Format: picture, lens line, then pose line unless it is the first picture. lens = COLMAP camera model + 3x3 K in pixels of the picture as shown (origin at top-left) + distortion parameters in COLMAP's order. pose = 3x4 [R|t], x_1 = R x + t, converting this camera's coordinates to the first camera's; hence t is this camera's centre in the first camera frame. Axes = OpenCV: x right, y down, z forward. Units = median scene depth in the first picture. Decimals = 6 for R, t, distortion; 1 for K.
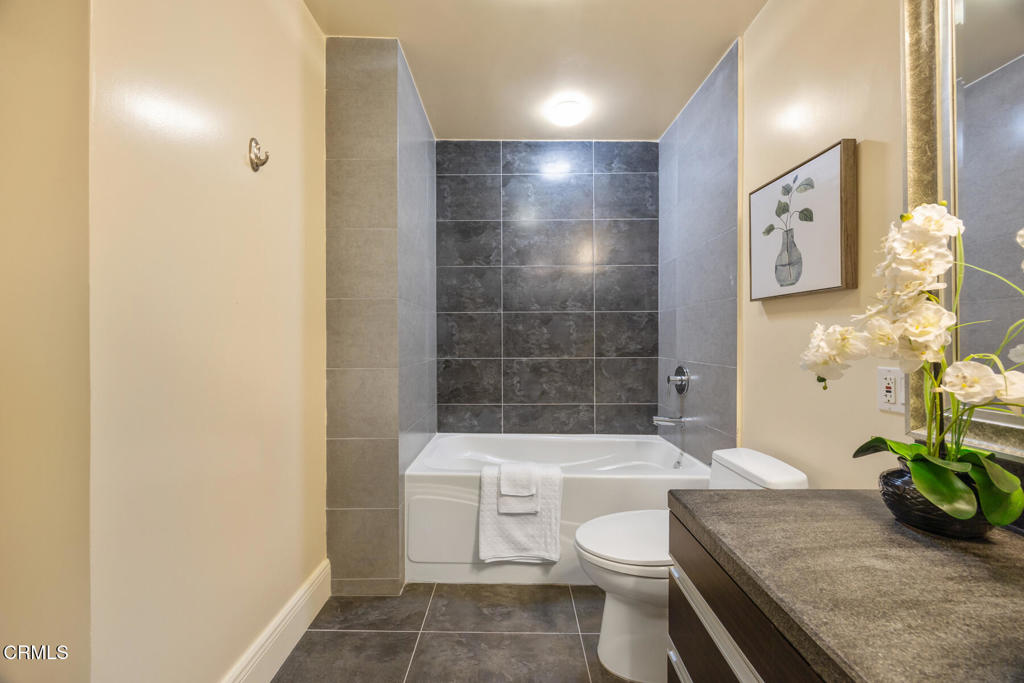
lens RADIAL K [[396.6, 0, 512.0], [0, 396.6, 339.5], [0, 0, 1]] dist [-0.001274, 0.000003]
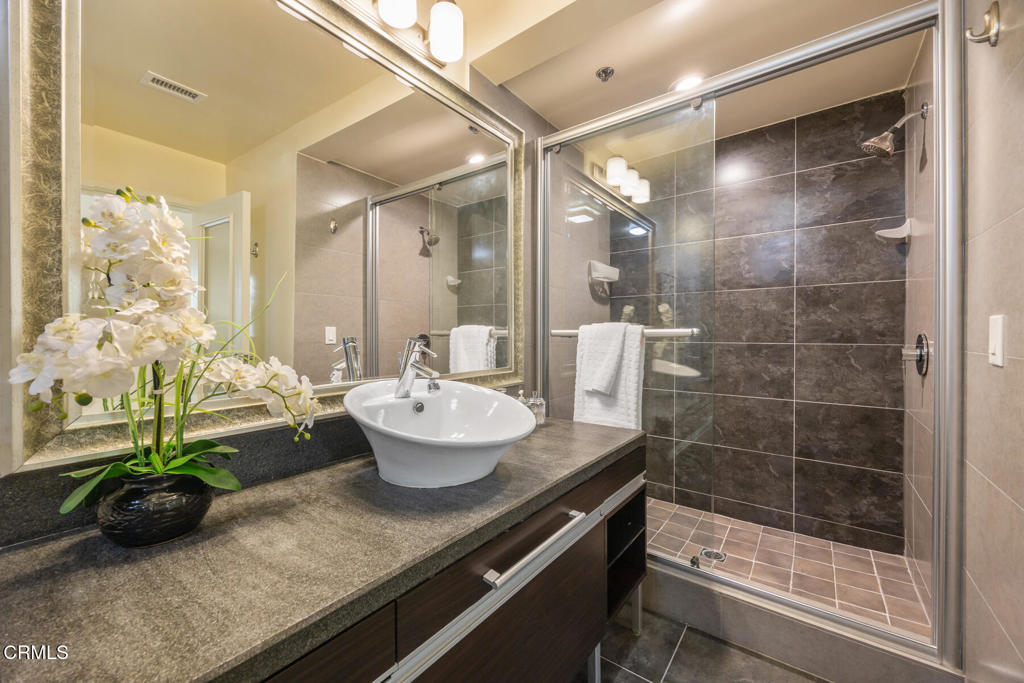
lens RADIAL K [[396.6, 0, 512.0], [0, 396.6, 339.5], [0, 0, 1]] dist [-0.001274, 0.000003]
pose [[-0.801823, -0.003658, 0.597550, -0.212375], [-0.000569, 0.999985, 0.005358, -0.005722], [-0.597561, 0.003956, -0.801813, 1.406928]]
